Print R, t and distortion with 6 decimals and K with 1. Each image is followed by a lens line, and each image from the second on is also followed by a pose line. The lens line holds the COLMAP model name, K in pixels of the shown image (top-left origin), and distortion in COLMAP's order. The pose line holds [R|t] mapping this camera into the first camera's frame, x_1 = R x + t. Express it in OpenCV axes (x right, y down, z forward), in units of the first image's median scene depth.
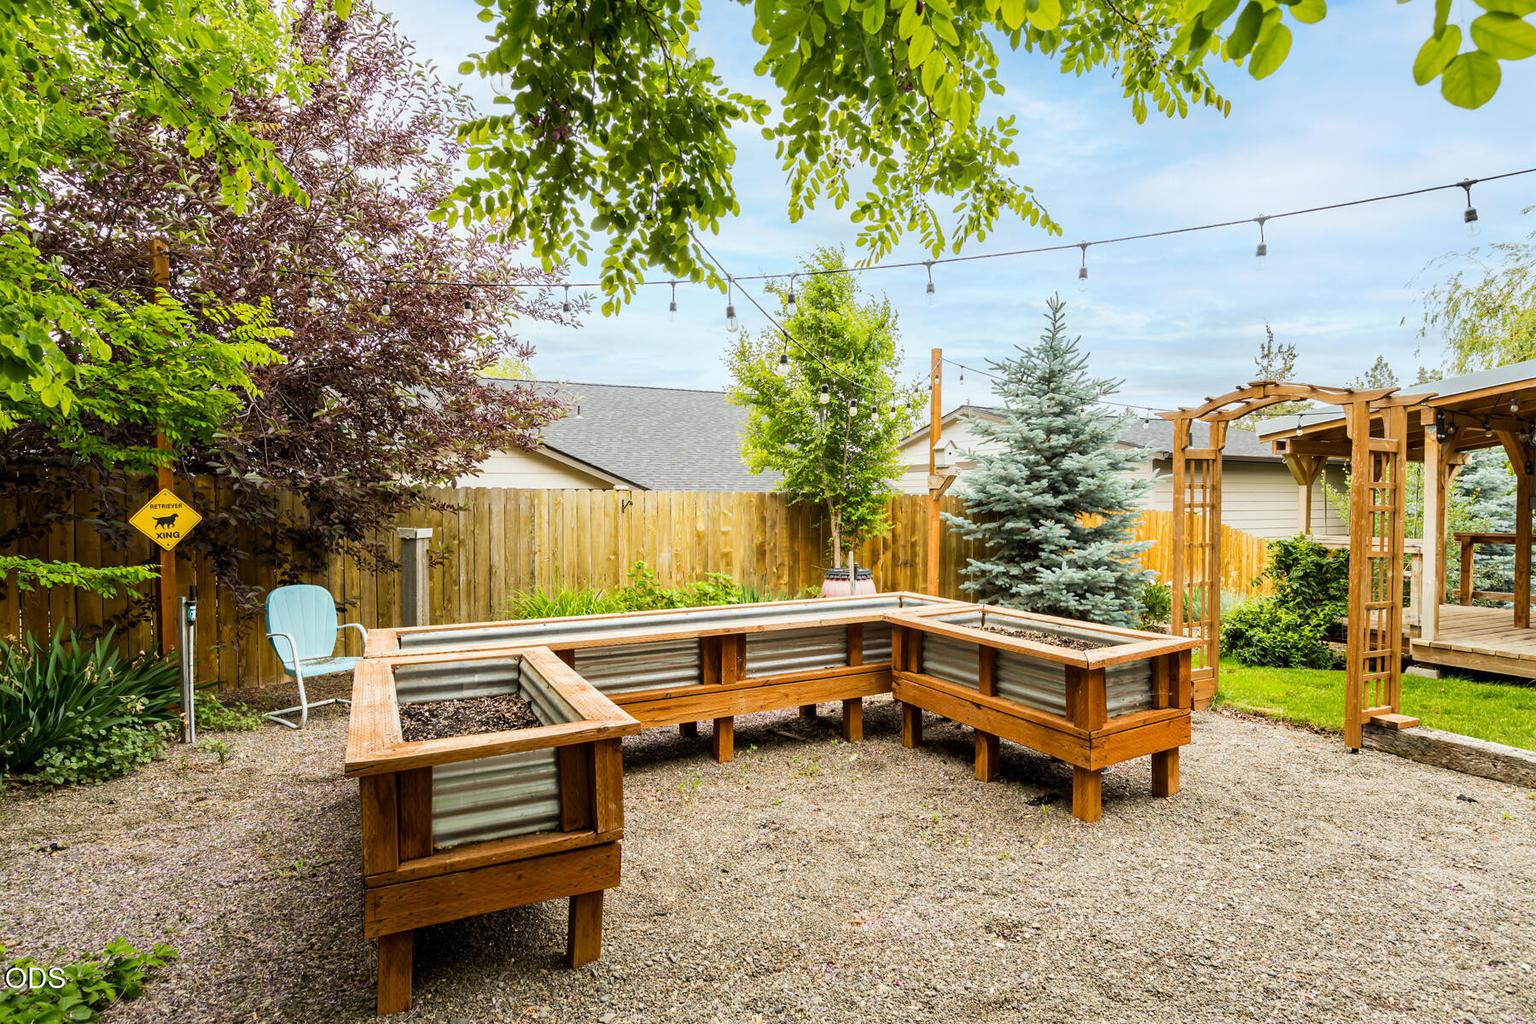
lens RADIAL K [[784.2, 0, 775.2], [0, 784.2, 514.7], [0, 0, 1]] dist [-0.018406, 0.008952]
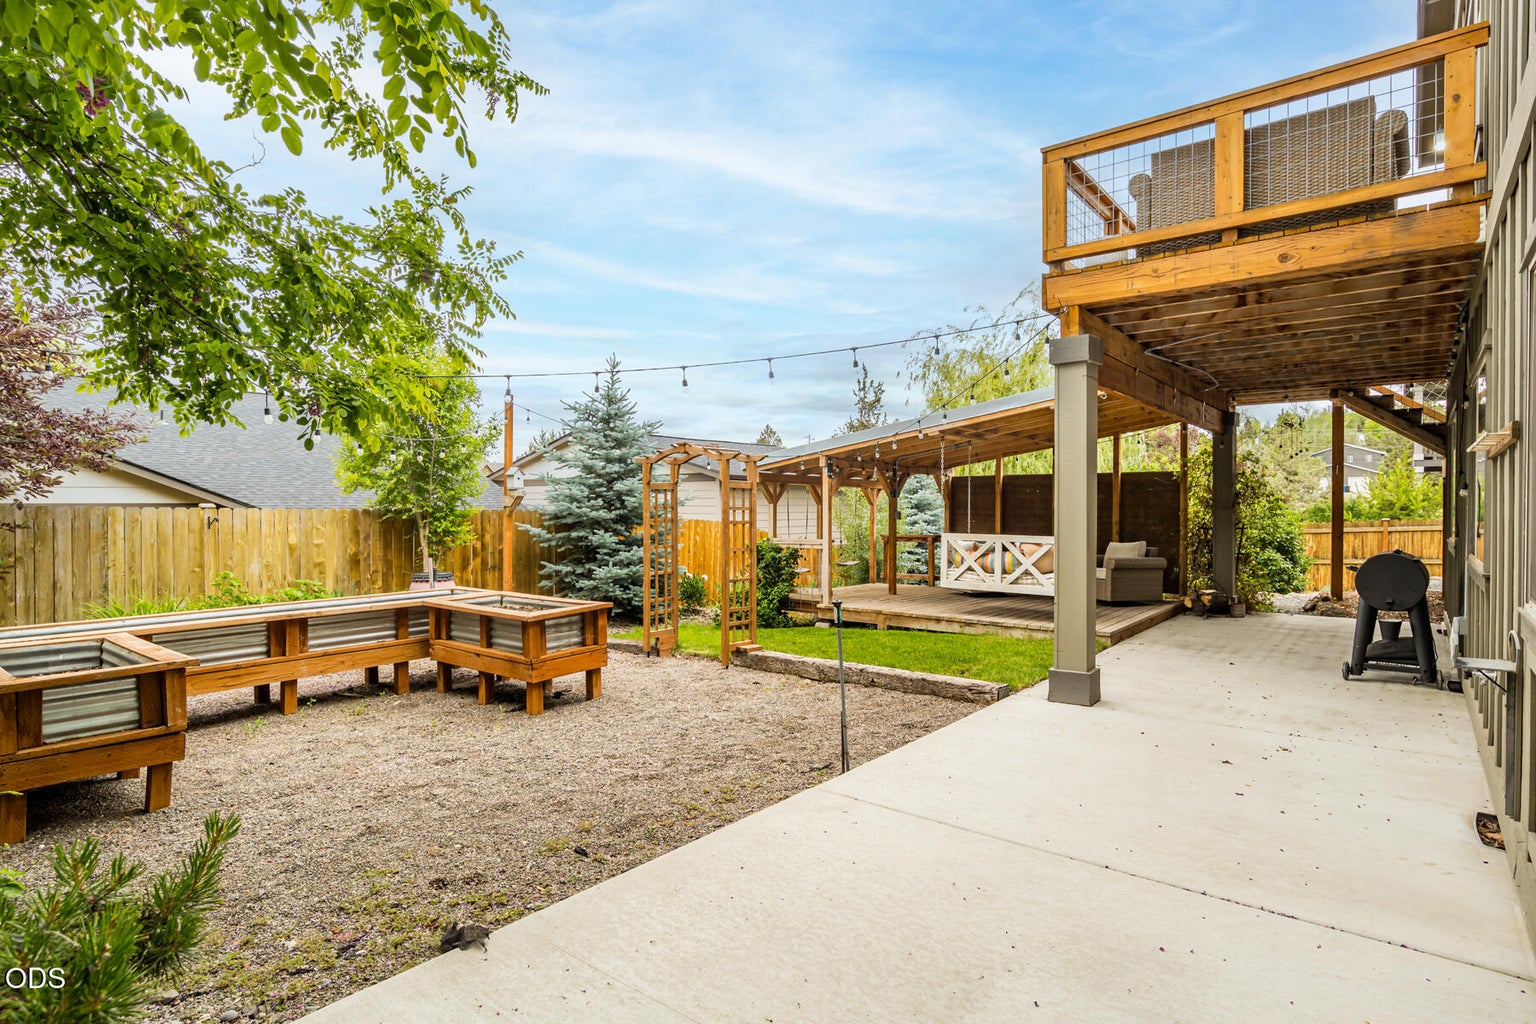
lens RADIAL K [[784.2, 0, 773.1], [0, 784.2, 512.4], [0, 0, 1]] dist [-0.018406, 0.008952]
pose [[0.913857, -0.003997, 0.406016, 0.088266], [0.009453, 0.999890, -0.011434, -0.005190], [-0.405925, 0.014287, 0.913795, -0.328538]]
